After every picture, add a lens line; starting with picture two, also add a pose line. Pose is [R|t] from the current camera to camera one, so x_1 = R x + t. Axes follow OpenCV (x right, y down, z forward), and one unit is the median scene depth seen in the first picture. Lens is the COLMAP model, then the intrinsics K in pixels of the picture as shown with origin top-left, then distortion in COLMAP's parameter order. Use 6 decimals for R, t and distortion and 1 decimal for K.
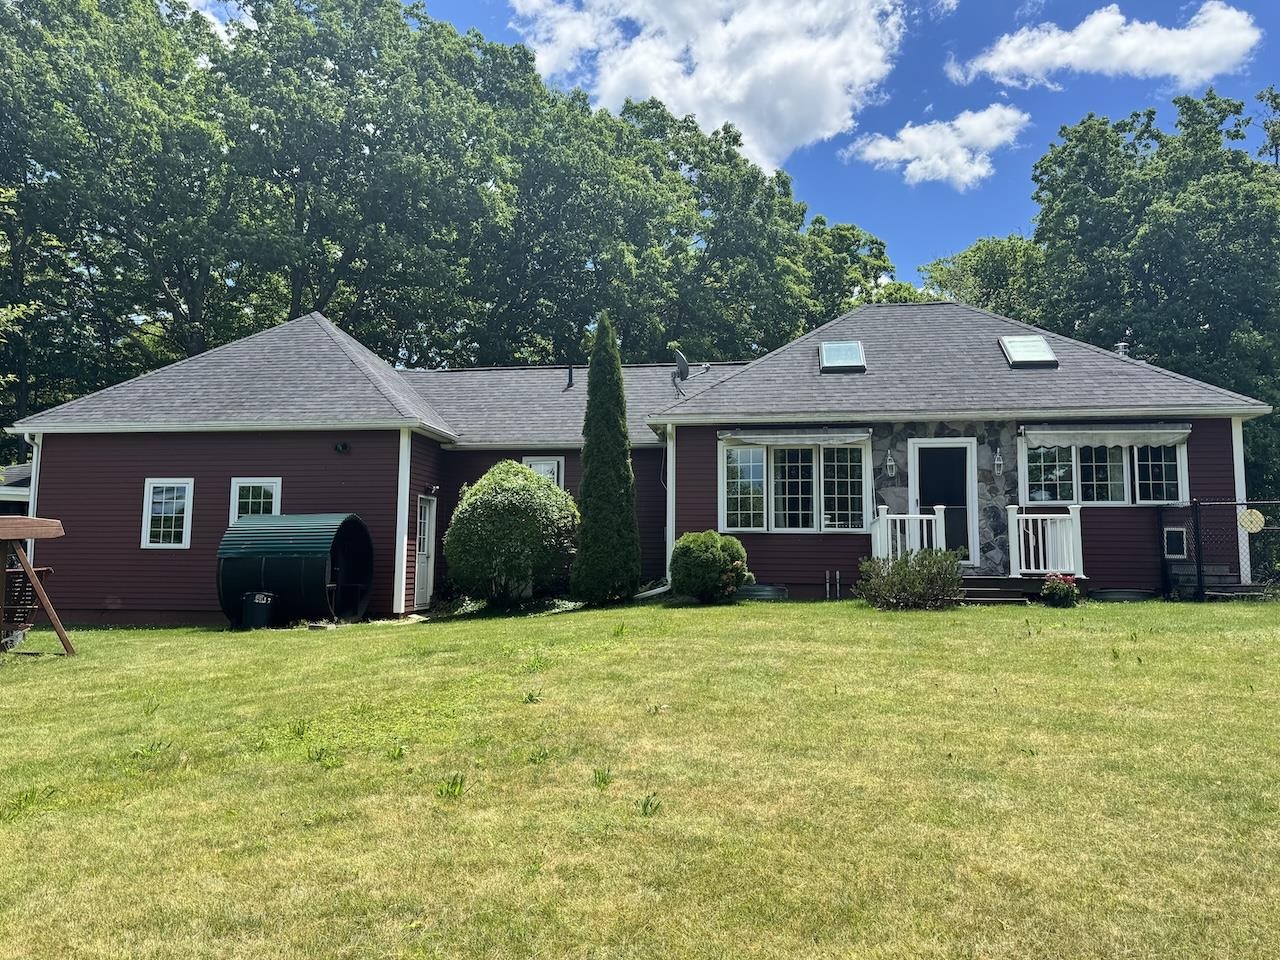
lens RADIAL K [[1015.7, 0, 640.0], [0, 1015.7, 480.0], [0, 0, 1]] dist [0.073885, -0.166133]
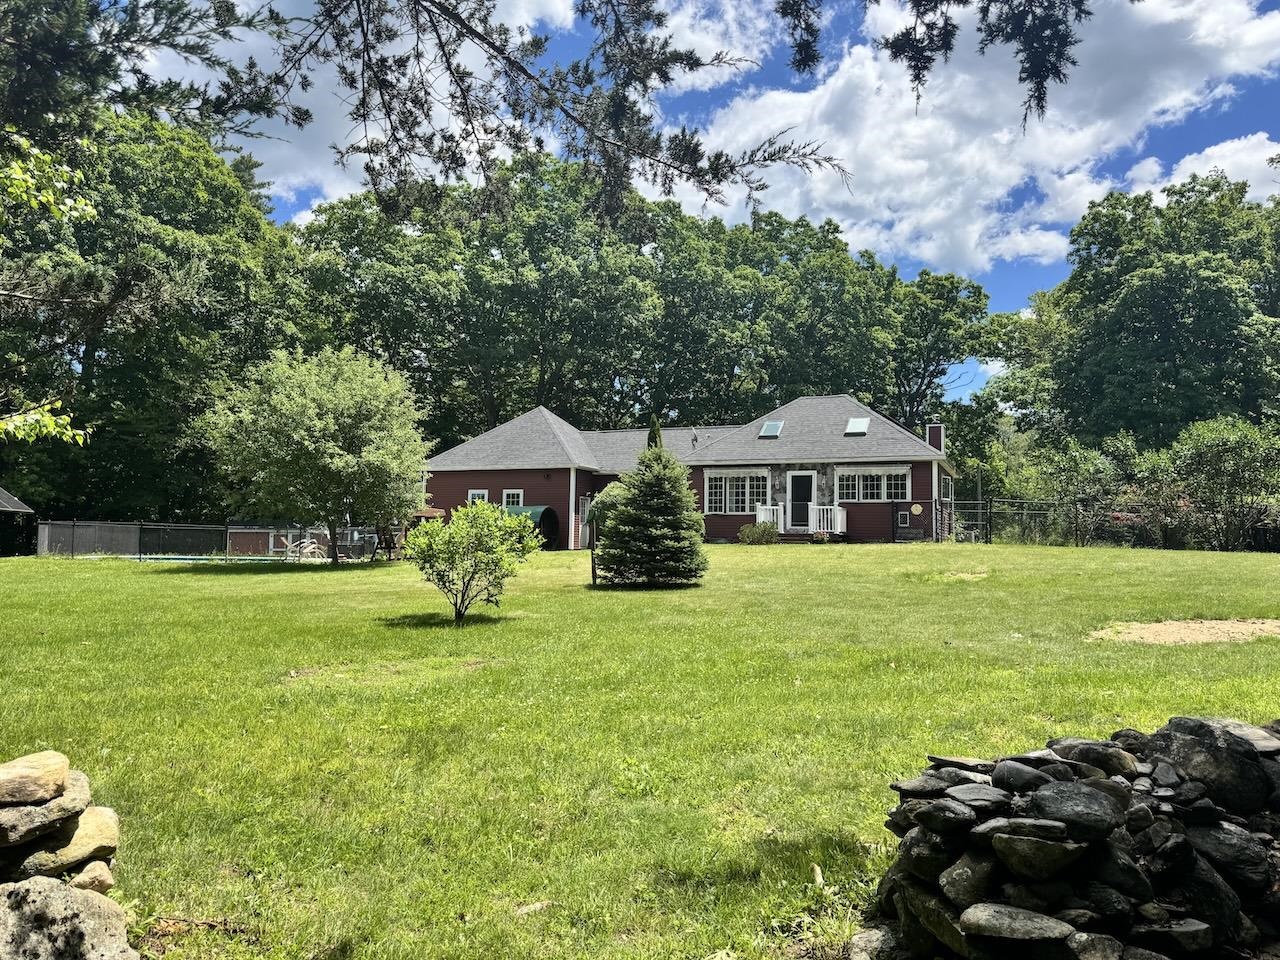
lens RADIAL K [[886.3, 0, 640.0], [0, 886.3, 480.0], [0, 0, 1]] dist [0.099627, 0.000484]
pose [[0.967049, -0.010264, -0.254382, 0.441601], [0.019660, 0.999214, 0.034419, -0.093421], [0.253829, -0.038286, 0.966491, -0.923960]]
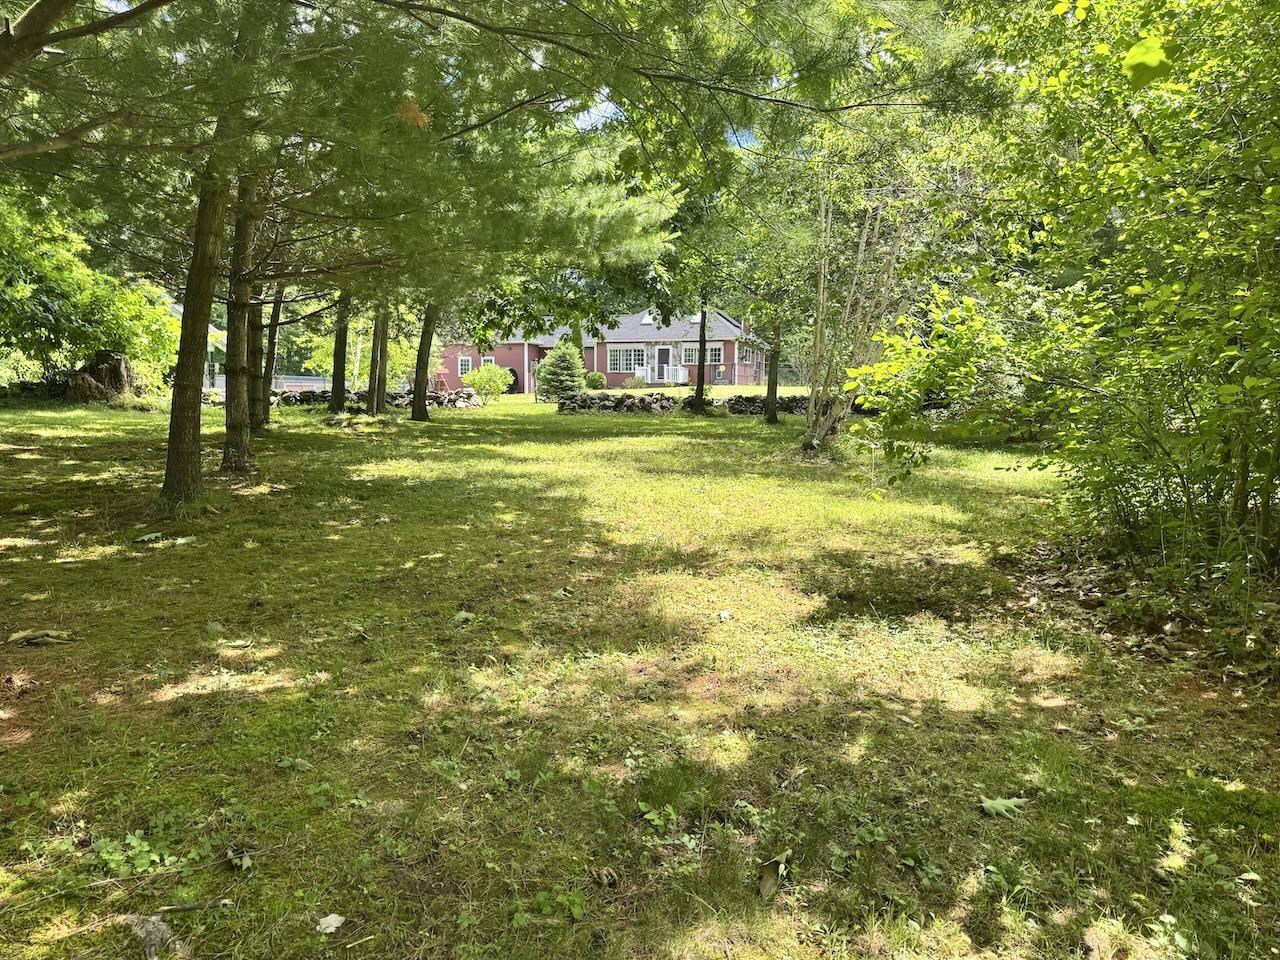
lens RADIAL K [[886.3, 0, 640.0], [0, 886.3, 480.0], [0, 0, 1]] dist [0.099627, 0.000484]
pose [[0.977700, 0.020635, -0.208988, 0.881197], [0.019356, 0.982070, 0.187522, -0.165909], [0.209110, -0.187386, 0.959771, -2.149105]]
